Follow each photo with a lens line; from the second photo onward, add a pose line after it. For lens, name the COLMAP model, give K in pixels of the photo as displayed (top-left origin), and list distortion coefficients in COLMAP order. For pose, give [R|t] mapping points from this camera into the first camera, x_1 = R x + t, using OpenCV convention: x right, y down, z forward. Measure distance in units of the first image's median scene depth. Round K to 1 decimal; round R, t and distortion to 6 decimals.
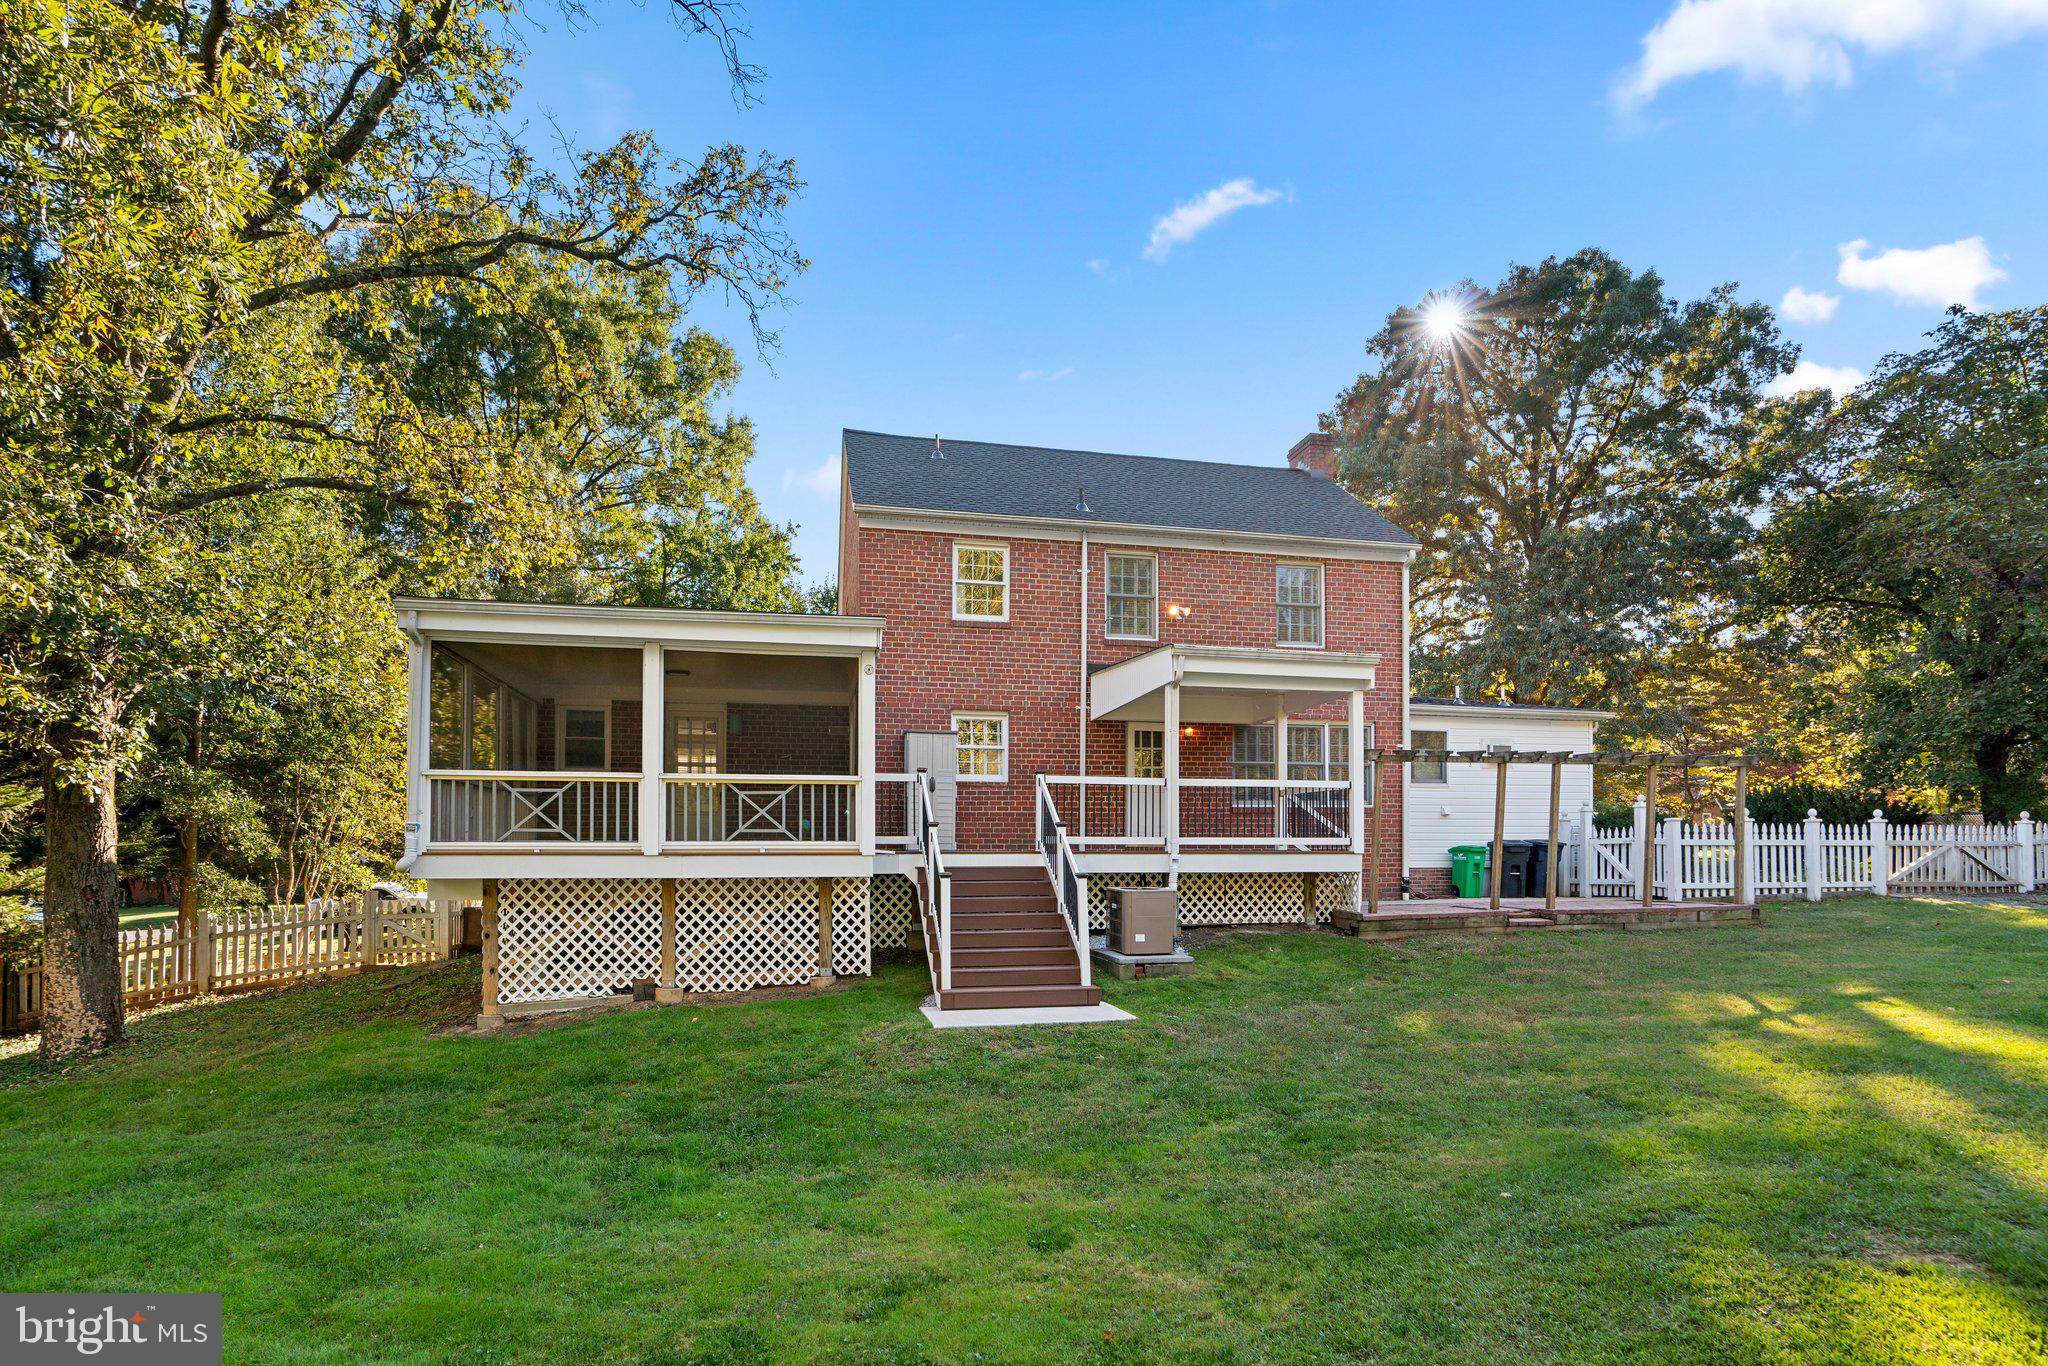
lens RADIAL K [[947.9, 0, 1025.5], [0, 947.9, 737.6], [0, 0, 1]] dist [-0.011006, 0.001246]
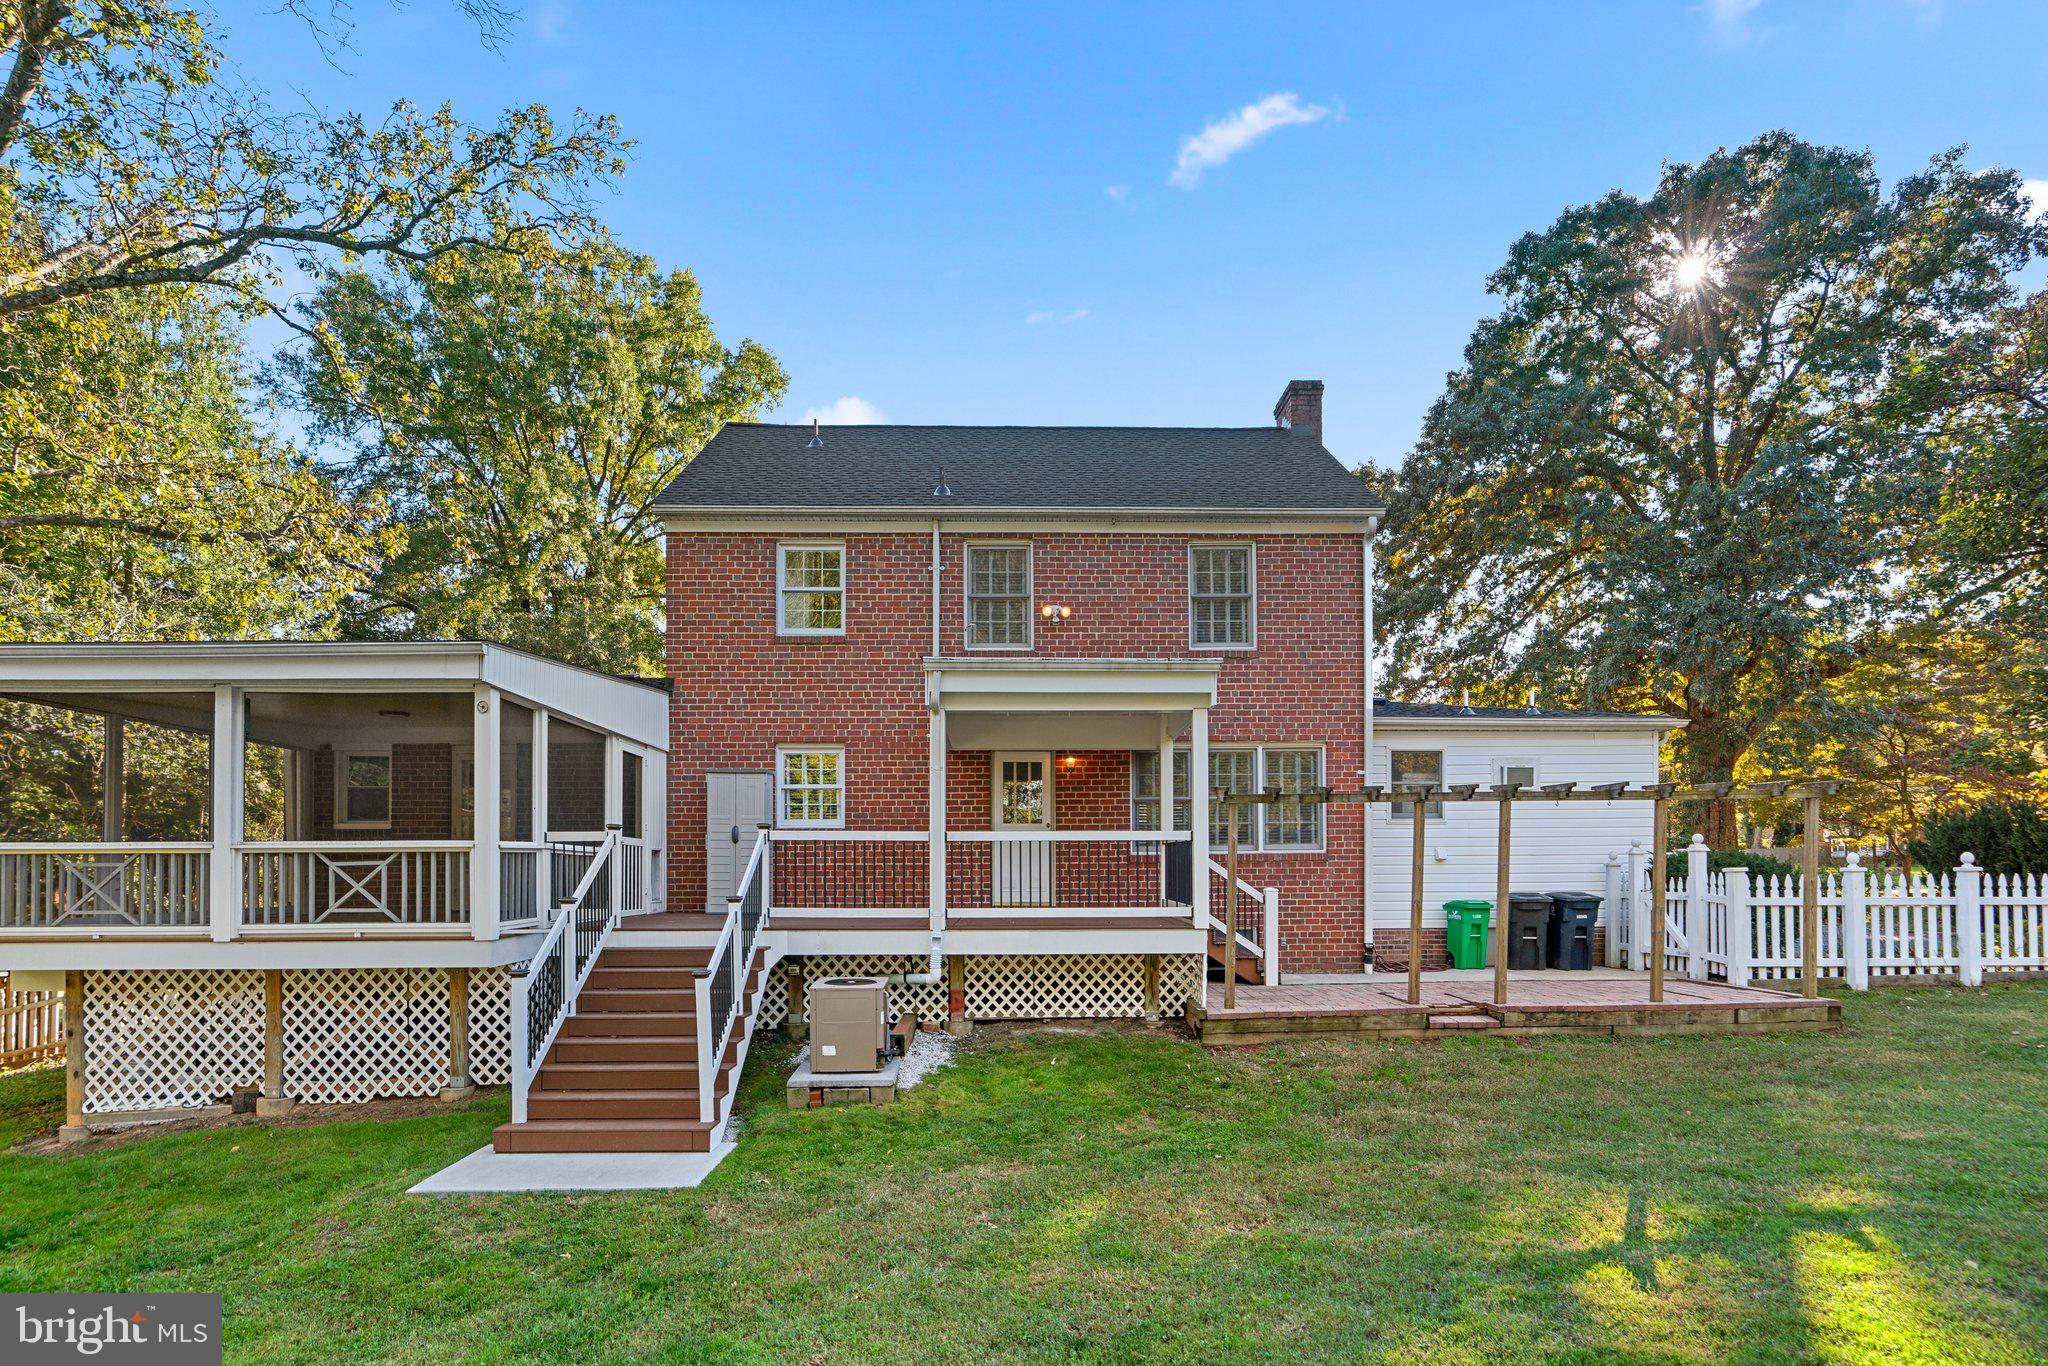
lens RADIAL K [[984.0, 0, 1027.4], [0, 984.0, 760.4], [0, 0, 1]] dist [-0.013427, 0.005984]
pose [[0.984880, -0.023505, -0.171633, 0.416578], [0.025053, 0.999663, 0.006860, -0.020642], [0.171414, -0.011057, 0.985137, 0.260614]]
